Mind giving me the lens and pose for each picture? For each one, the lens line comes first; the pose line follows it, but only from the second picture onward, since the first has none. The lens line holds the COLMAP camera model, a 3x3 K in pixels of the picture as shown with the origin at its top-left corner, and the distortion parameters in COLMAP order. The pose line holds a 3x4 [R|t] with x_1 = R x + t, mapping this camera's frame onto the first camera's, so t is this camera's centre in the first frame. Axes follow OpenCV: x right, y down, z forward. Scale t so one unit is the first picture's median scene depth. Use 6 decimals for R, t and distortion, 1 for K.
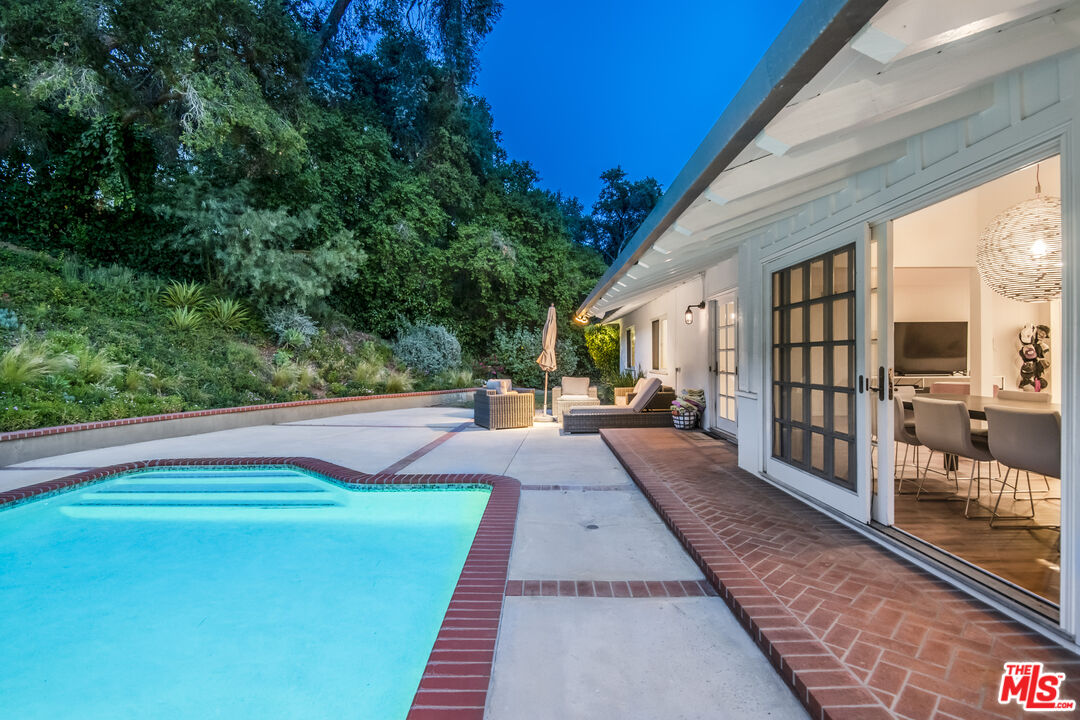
lens RADIAL K [[539.6, 0, 541.4], [0, 539.6, 359.4], [0, 0, 1]] dist [-0.003719, -0.001323]
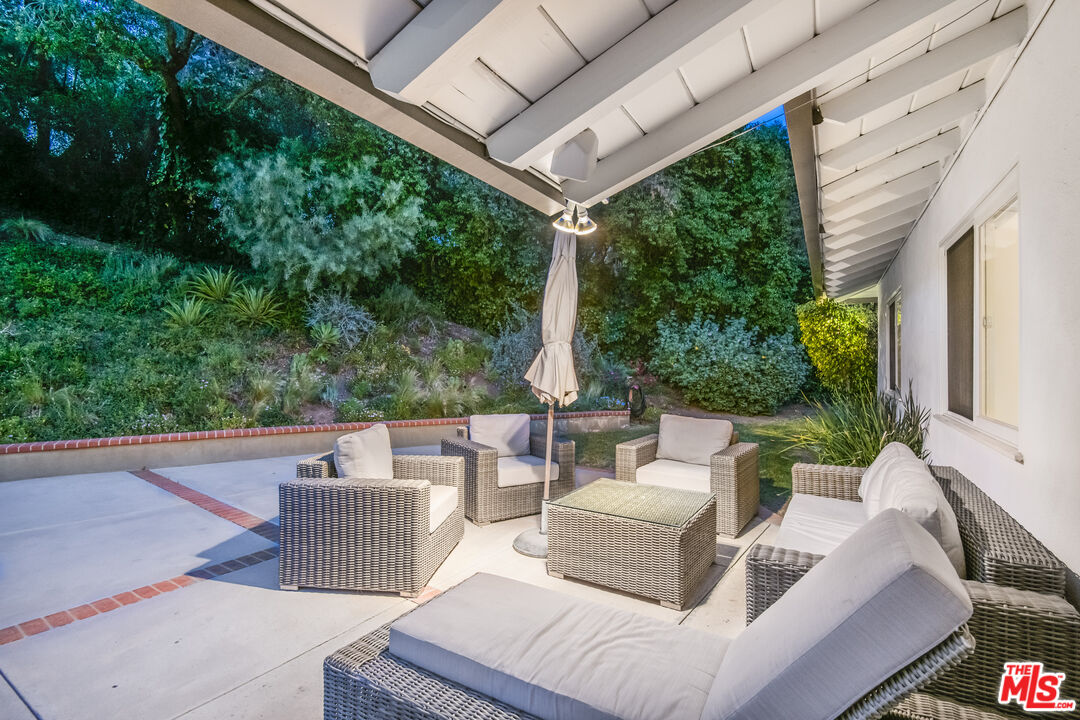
lens RADIAL K [[498.6, 0, 522.7], [0, 498.6, 362.5], [0, 0, 1]] dist [-0.004260, -0.001016]
pose [[0.857232, 0.005458, -0.514902, 0.090963], [-0.005678, 0.999983, 0.001147, -0.004195], [0.514899, 0.001941, 0.857248, 0.400749]]
